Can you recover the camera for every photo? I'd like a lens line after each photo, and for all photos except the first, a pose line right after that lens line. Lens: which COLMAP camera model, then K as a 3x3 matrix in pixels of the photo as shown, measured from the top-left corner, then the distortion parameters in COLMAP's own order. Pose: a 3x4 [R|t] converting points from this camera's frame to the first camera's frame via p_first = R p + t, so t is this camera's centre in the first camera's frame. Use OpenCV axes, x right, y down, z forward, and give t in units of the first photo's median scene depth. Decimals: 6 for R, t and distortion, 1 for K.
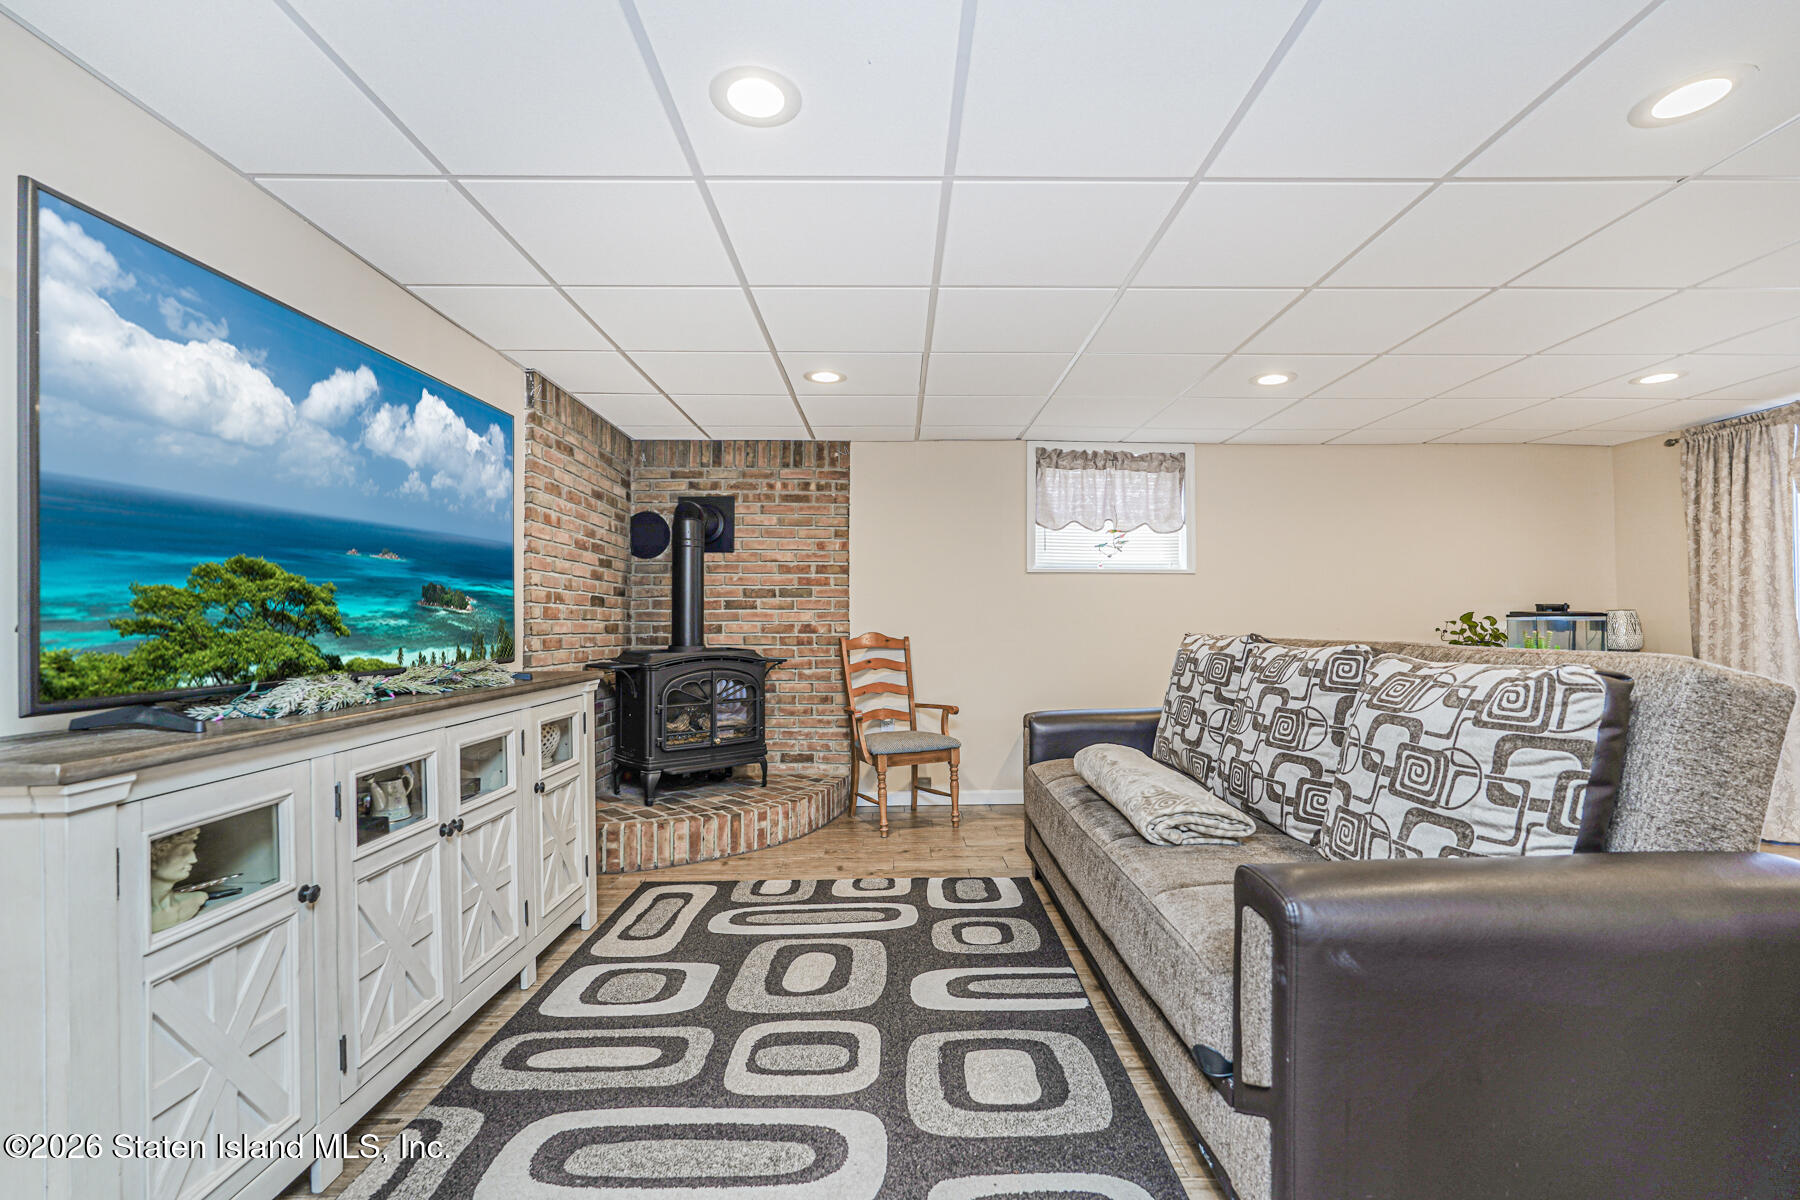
lens RADIAL K [[794.5, 0, 901.2], [0, 794.5, 610.4], [0, 0, 1]] dist [-0.013908, 0.009005]
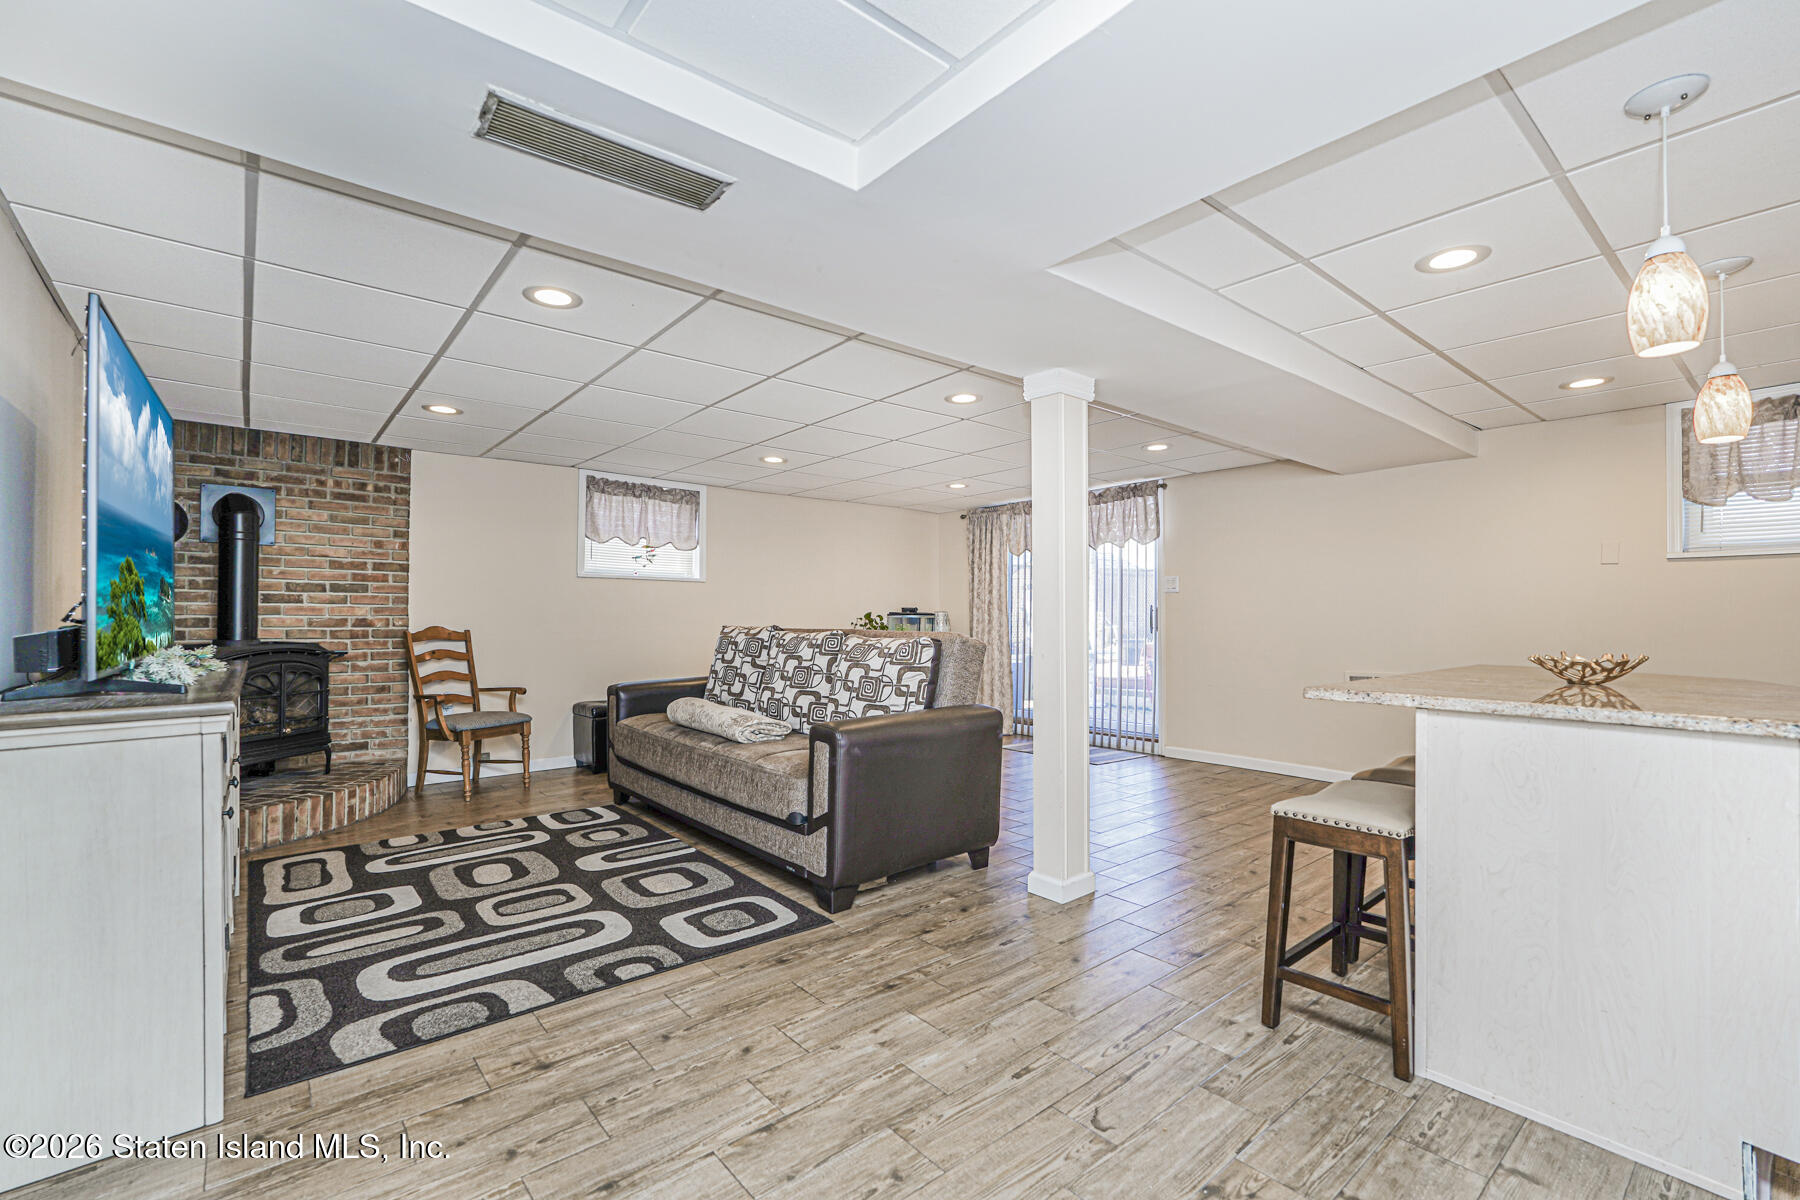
lens RADIAL K [[794.5, 0, 899.4], [0, 794.5, 605.9], [0, 0, 1]] dist [-0.013908, 0.009005]
pose [[0.774679, 0.013837, 0.632203, -0.326179], [-0.014392, 0.999887, -0.004250, -0.006611], [-0.632190, -0.005806, 0.774791, -0.365978]]
